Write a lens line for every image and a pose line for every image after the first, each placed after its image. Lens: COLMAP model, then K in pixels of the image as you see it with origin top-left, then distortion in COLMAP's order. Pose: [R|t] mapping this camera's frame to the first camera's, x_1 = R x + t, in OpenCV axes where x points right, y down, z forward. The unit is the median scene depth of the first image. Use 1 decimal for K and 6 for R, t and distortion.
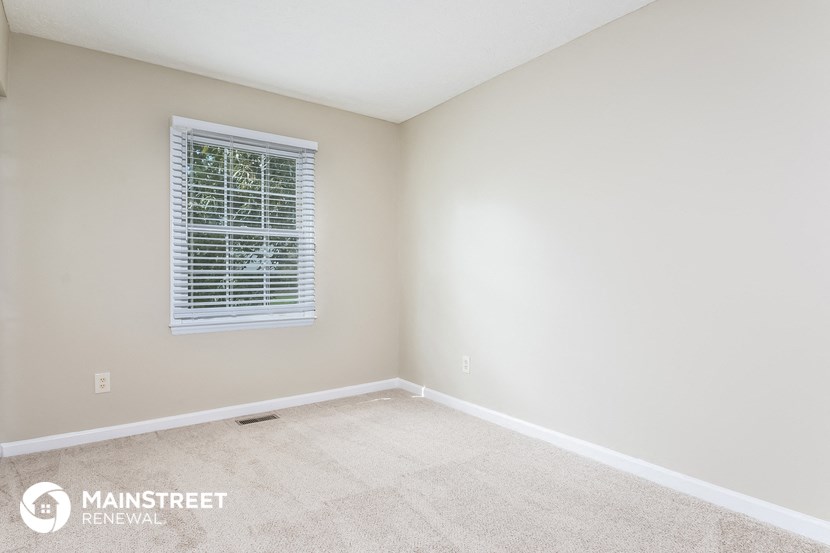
lens RADIAL K [[897.3, 0, 414.5], [0, 897.3, 275.7], [0, 0, 1]] dist [-0.001718, 0.000000]
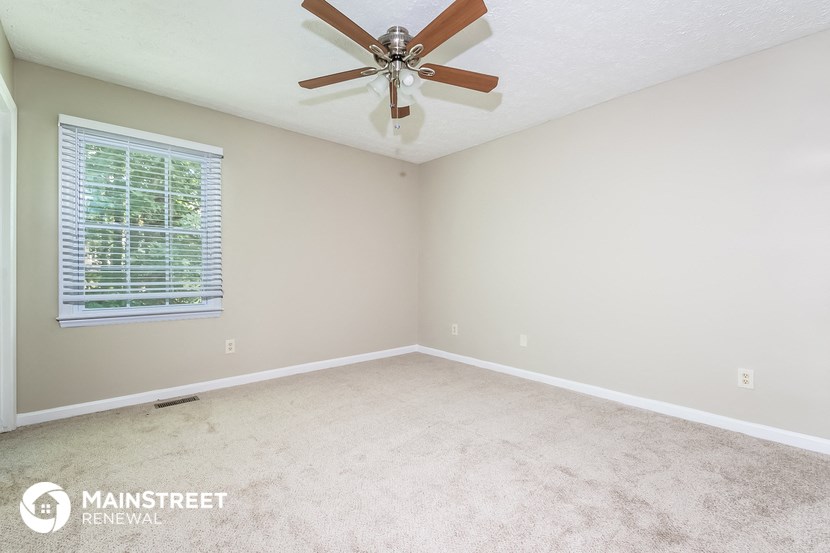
lens RADIAL K [[897.3, 0, 414.9], [0, 897.3, 276.3], [0, 0, 1]] dist [-0.001718, 0.000000]
pose [[0.982917, 0.007528, 0.183894, -0.098196], [-0.008338, 0.999959, 0.003629, 0.000223], [-0.183859, -0.005100, 0.982939, -0.136082]]
